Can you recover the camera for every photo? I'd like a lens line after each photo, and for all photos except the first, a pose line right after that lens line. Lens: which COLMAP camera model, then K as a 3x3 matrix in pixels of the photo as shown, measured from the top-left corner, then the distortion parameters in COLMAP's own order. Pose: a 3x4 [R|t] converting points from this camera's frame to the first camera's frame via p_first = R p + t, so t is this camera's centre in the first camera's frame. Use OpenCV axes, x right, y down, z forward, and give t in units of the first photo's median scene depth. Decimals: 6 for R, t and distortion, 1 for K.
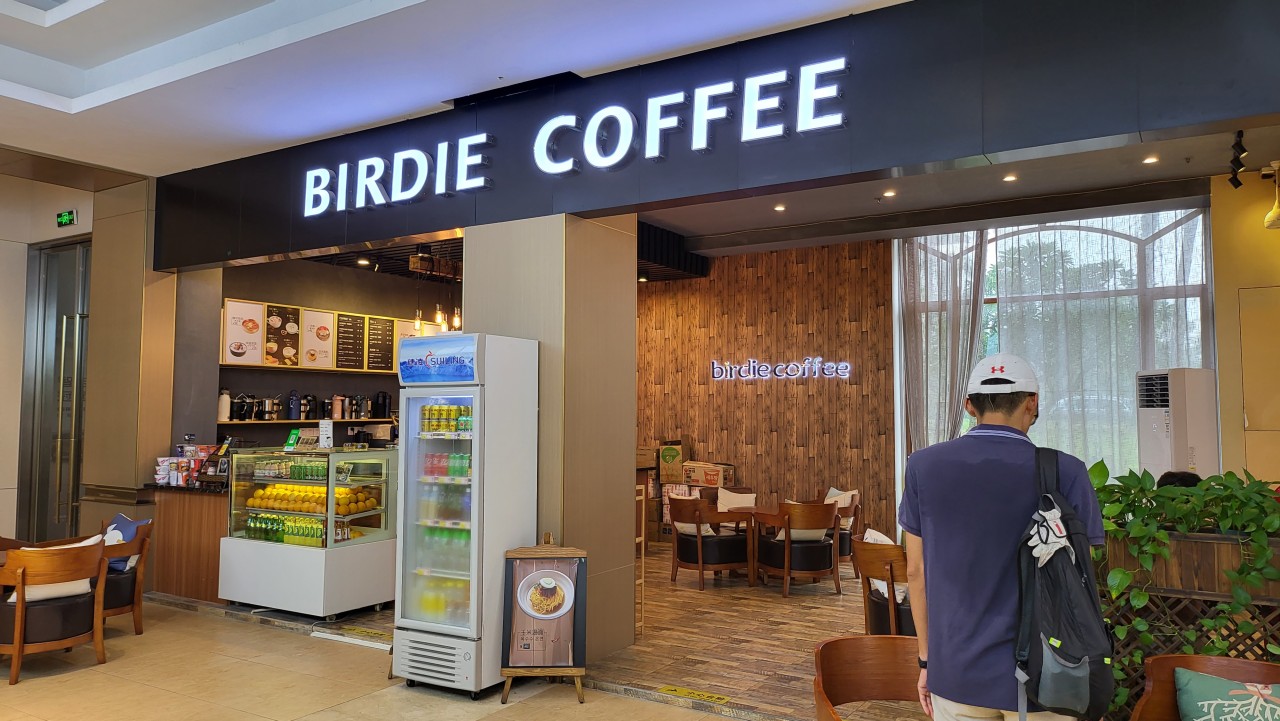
lens RADIAL K [[901.4, 0, 638.4], [0, 901.4, 358.8], [0, 0, 1]] dist [0.077206, 0.000081]
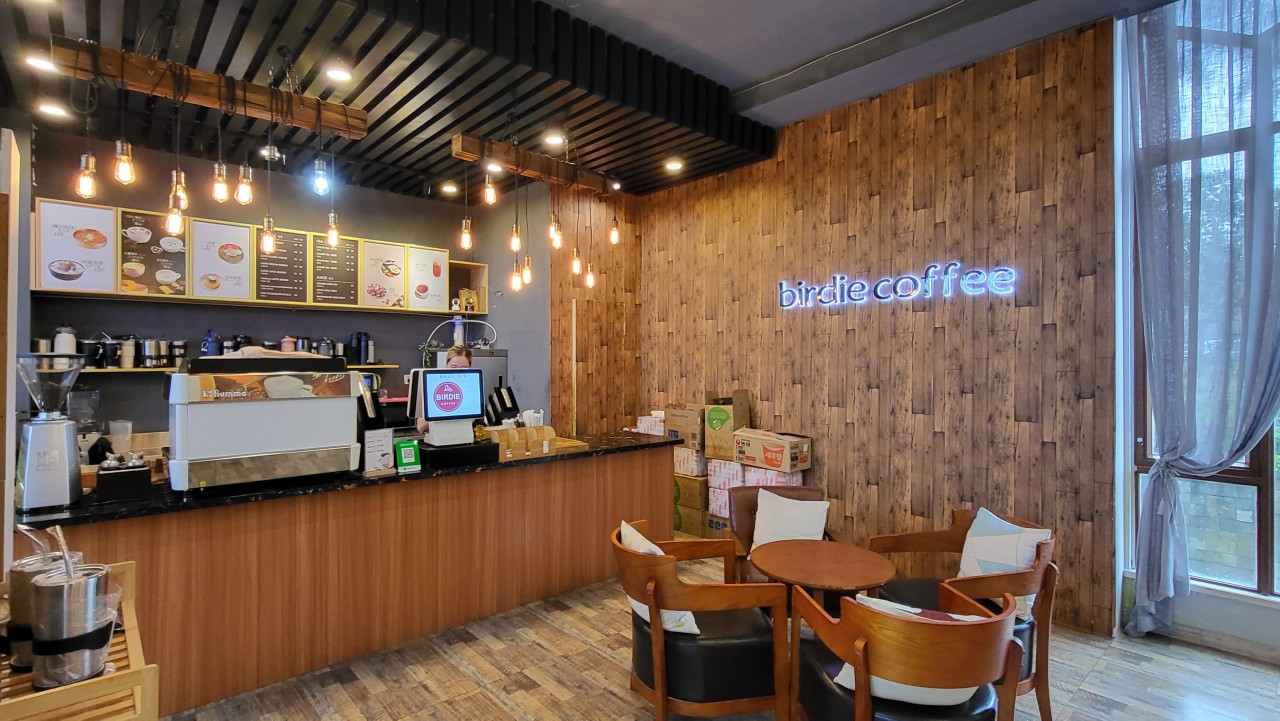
lens RADIAL K [[586.1, 0, 646.4], [0, 586.1, 356.7], [0, 0, 1]] dist [0.001436, -0.000133]
pose [[0.961835, -0.001843, -0.273624, 0.111134], [0.017153, 0.998417, 0.053572, 0.034939], [0.273092, -0.056221, 0.960344, 0.575599]]
